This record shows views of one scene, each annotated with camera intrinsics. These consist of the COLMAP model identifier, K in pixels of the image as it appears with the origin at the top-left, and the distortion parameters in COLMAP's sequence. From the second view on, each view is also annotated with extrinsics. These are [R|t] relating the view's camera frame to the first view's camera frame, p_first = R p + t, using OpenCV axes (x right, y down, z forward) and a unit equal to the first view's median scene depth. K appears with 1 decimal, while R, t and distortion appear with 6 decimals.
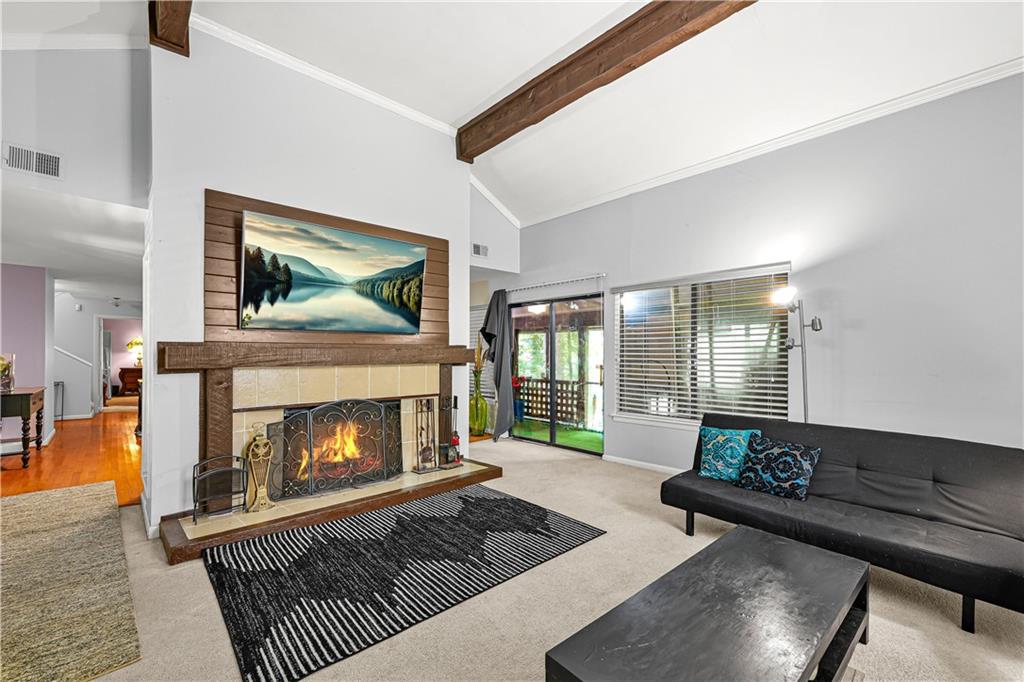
lens RADIAL K [[420.8, 0, 533.3], [0, 420.8, 347.9], [0, 0, 1]] dist [-0.003706, 0.000861]
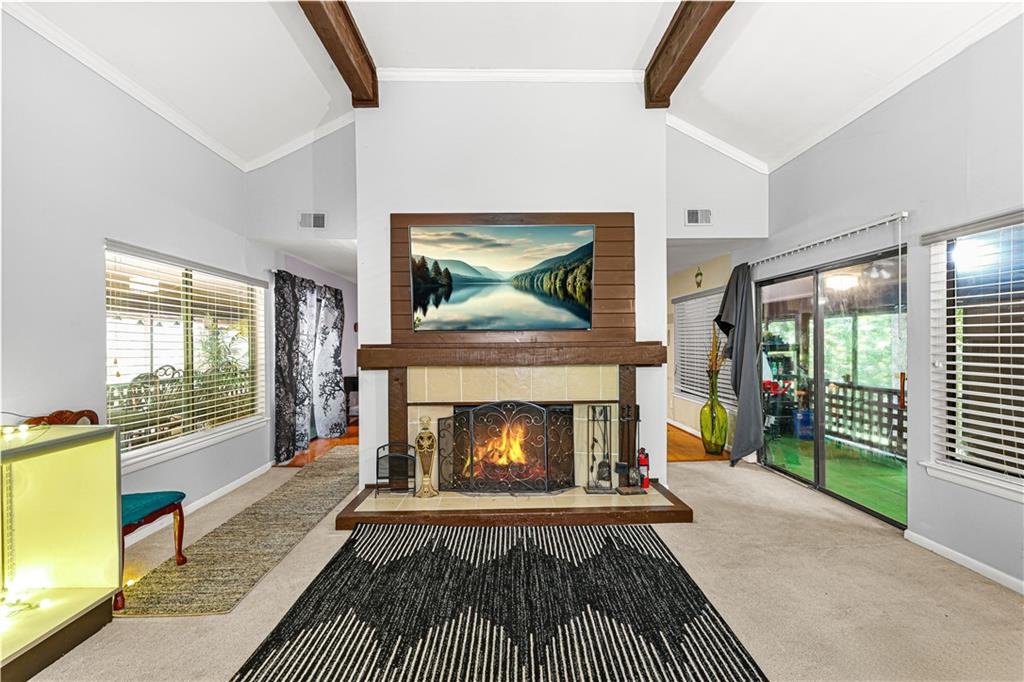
lens RADIAL K [[420.8, 0, 511.9], [0, 420.8, 343.9], [0, 0, 1]] dist [-0.003706, 0.000861]
pose [[0.733483, -0.005227, -0.679688, 0.213268], [0.015270, 0.999845, 0.008789, -0.014953], [0.679537, -0.016825, 0.733448, 0.290432]]
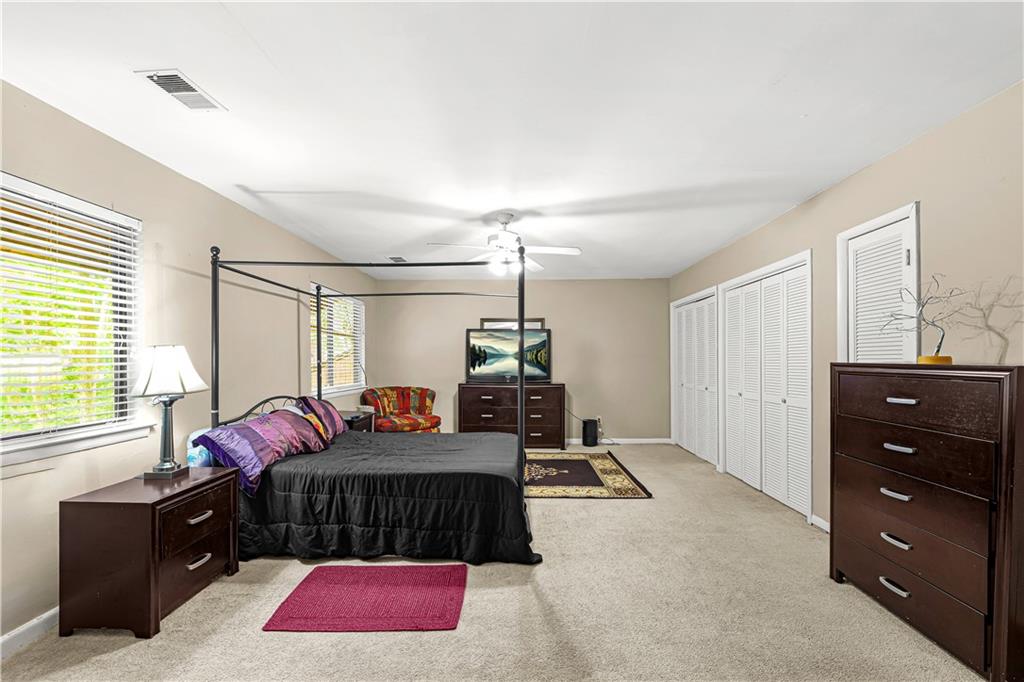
lens RADIAL K [[420.8, 0, 516.9], [0, 420.8, 358.4], [0, 0, 1]] dist [-0.003706, 0.000861]
pose [[0.722423, -0.006040, -0.691425, 1.191546], [0.002746, 0.999979, -0.005867, -0.108915], [0.691446, 0.002339, 0.722424, -0.651903]]
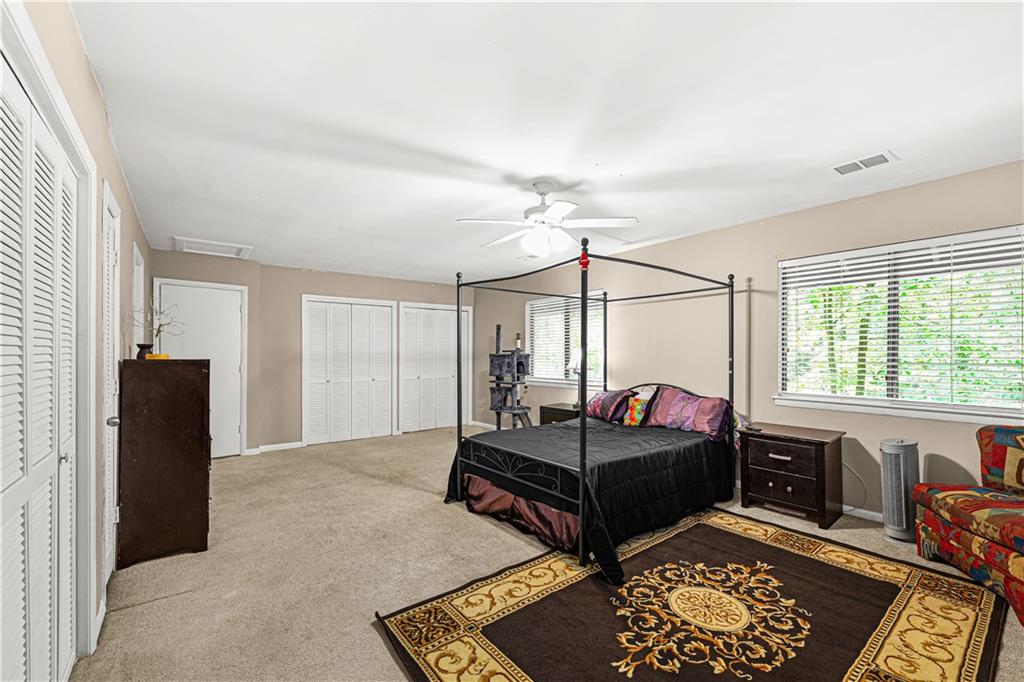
lens RADIAL K [[420.8, 0, 504.7], [0, 420.8, 348.3], [0, 0, 1]] dist [-0.003706, 0.000861]
pose [[-0.995465, 0.001507, 0.095118, 0.279048], [0.000279, 0.999916, -0.012920, -0.117548], [-0.095130, -0.012835, -0.995382, 1.323989]]
